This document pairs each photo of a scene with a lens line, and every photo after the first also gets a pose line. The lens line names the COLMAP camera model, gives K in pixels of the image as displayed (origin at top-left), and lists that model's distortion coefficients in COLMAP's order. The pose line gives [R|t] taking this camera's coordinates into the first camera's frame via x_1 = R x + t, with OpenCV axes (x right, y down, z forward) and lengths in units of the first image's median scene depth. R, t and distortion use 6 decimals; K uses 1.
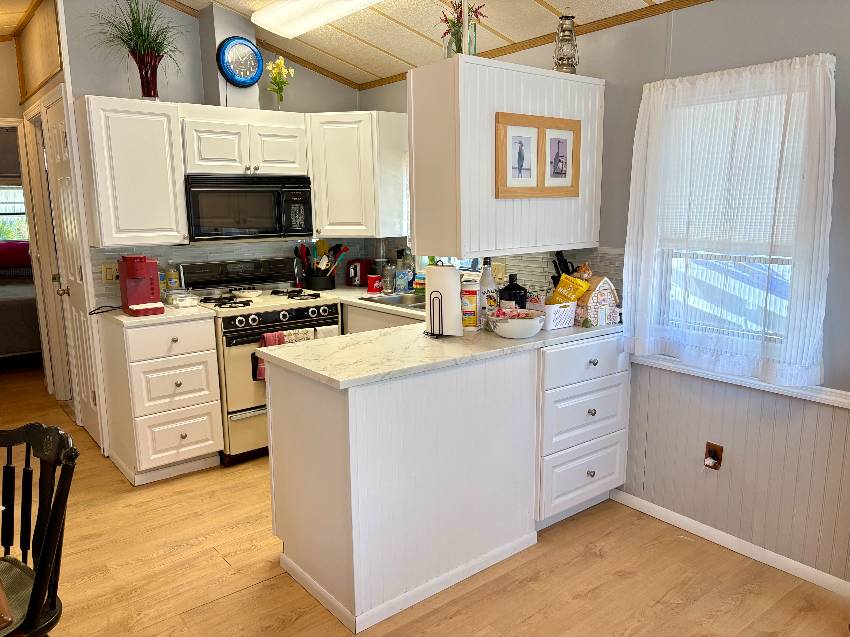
lens RADIAL K [[632.9, 0, 425.0], [0, 632.9, 318.5], [0, 0, 1]] dist [-0.000831, -0.011210]
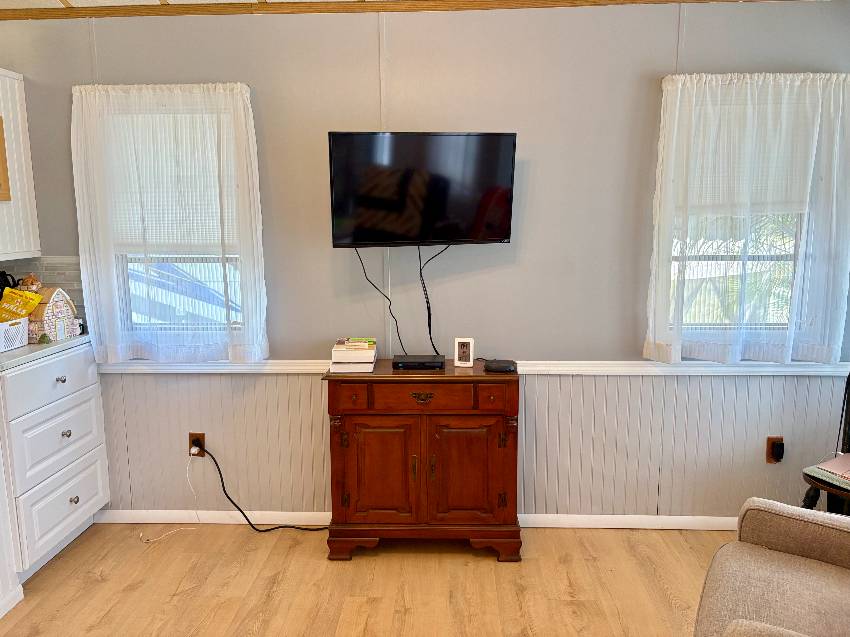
lens RADIAL K [[659.9, 0, 425.0], [0, 659.9, 318.5], [0, 0, 1]] dist [0.009401, 0.002404]
pose [[0.644131, -0.114675, 0.756271, -0.111687], [0.136990, 0.990008, 0.033440, 0.021367], [-0.752549, 0.082062, 0.653404, -0.037636]]
